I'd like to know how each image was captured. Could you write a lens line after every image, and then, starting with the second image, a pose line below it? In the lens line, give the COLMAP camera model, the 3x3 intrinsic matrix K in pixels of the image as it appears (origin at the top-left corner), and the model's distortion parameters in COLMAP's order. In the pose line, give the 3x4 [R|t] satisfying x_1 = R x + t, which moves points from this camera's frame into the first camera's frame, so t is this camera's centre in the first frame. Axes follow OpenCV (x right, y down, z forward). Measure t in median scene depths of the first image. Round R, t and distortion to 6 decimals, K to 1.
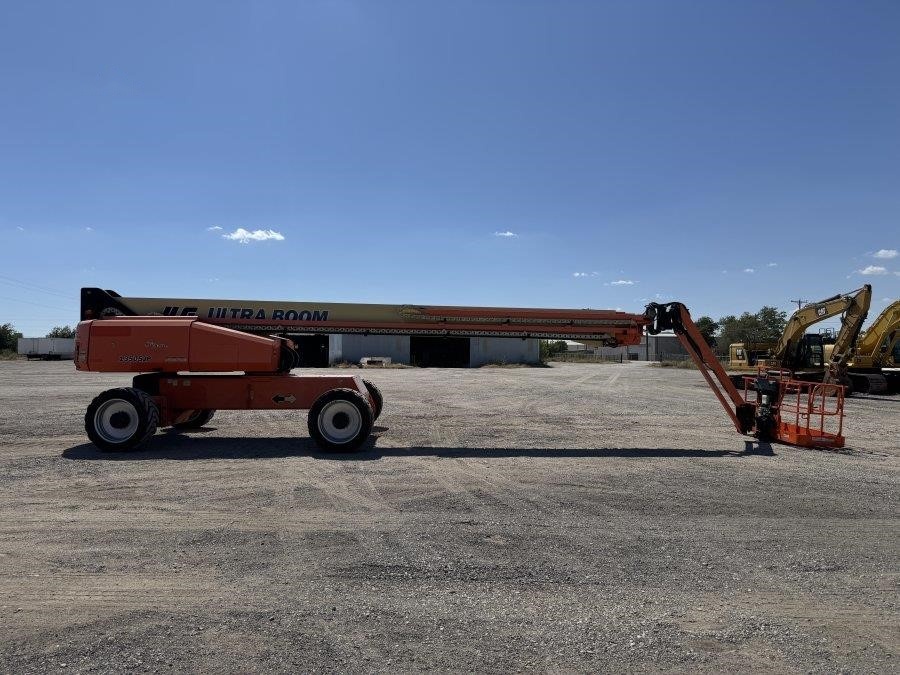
lens RADIAL K [[634.1, 0, 446.3], [0, 634.1, 339.9], [0, 0, 1]] dist [0.046549, -0.063623]
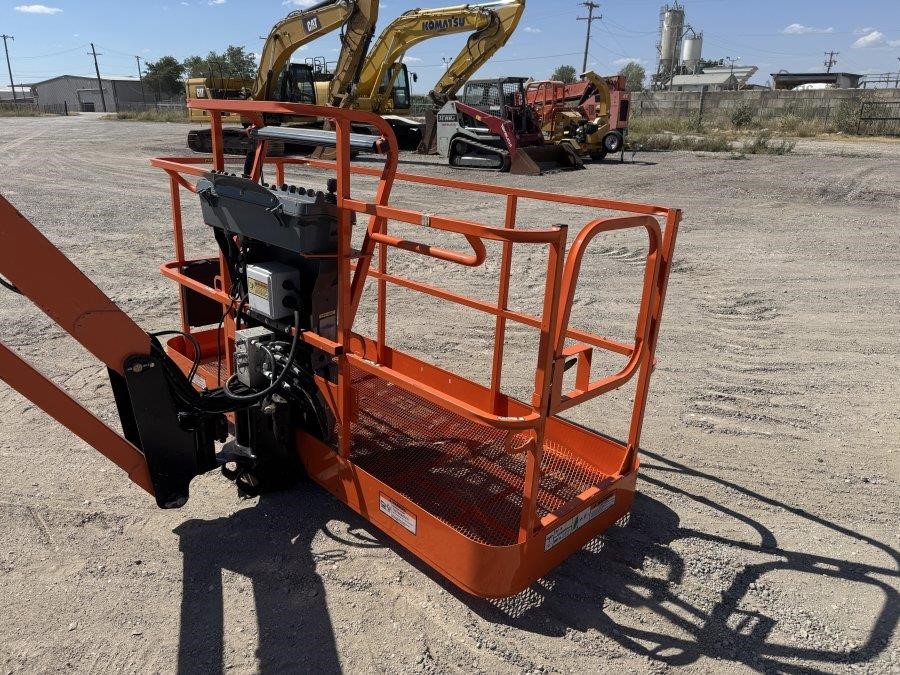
lens RADIAL K [[634.1, 0, 446.3], [0, 634.1, 339.9], [0, 0, 1]] dist [0.046549, -0.063623]
pose [[0.724713, -0.242621, 0.644923, 0.411272], [-0.010774, 0.931855, 0.362671, 0.037997], [-0.688967, -0.269781, 0.672713, 0.831546]]
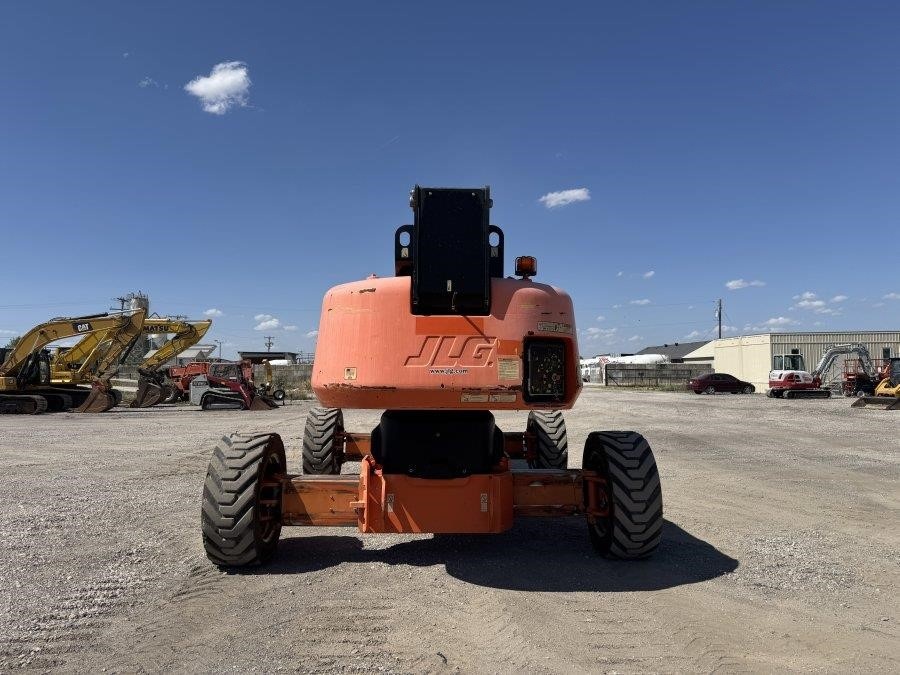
lens RADIAL K [[634.1, 0, 446.3], [0, 634.1, 339.9], [0, 0, 1]] dist [0.046549, -0.063623]
pose [[-0.008865, 0.046791, 0.998865, -0.880197], [-0.019777, 0.998701, -0.046959, 0.022467], [-0.999765, -0.020171, -0.007928, 0.973165]]
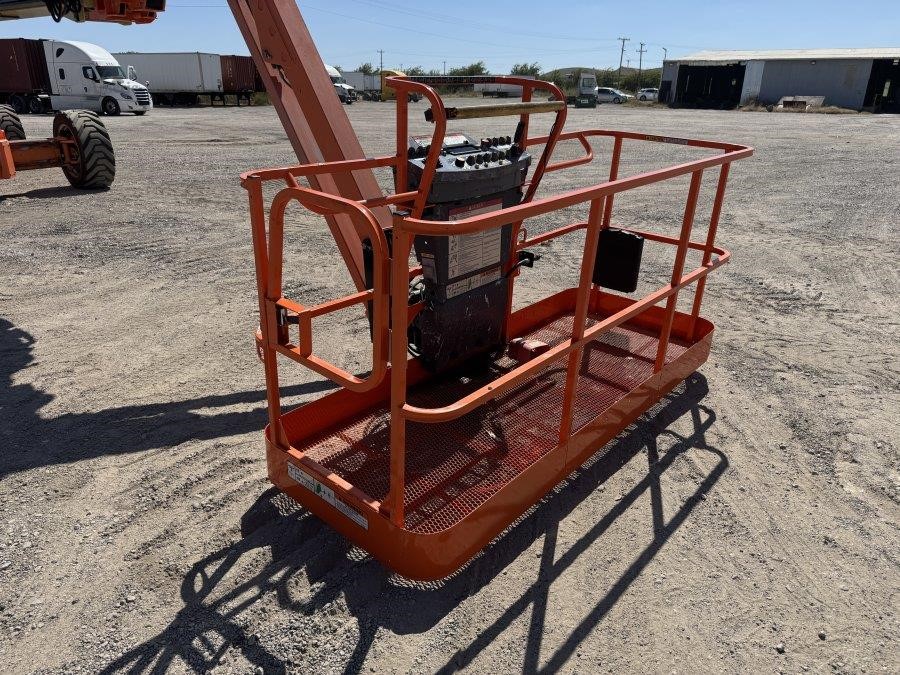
lens RADIAL K [[627.7, 0, 441.2], [0, 627.7, 350.8], [0, 0, 1]] dist [-0.001053, -0.003163]
pose [[0.733311, 0.261381, -0.627642, 0.652841], [0.010281, 0.918779, 0.394638, 0.042660], [0.679815, -0.295845, 0.671064, 0.828498]]
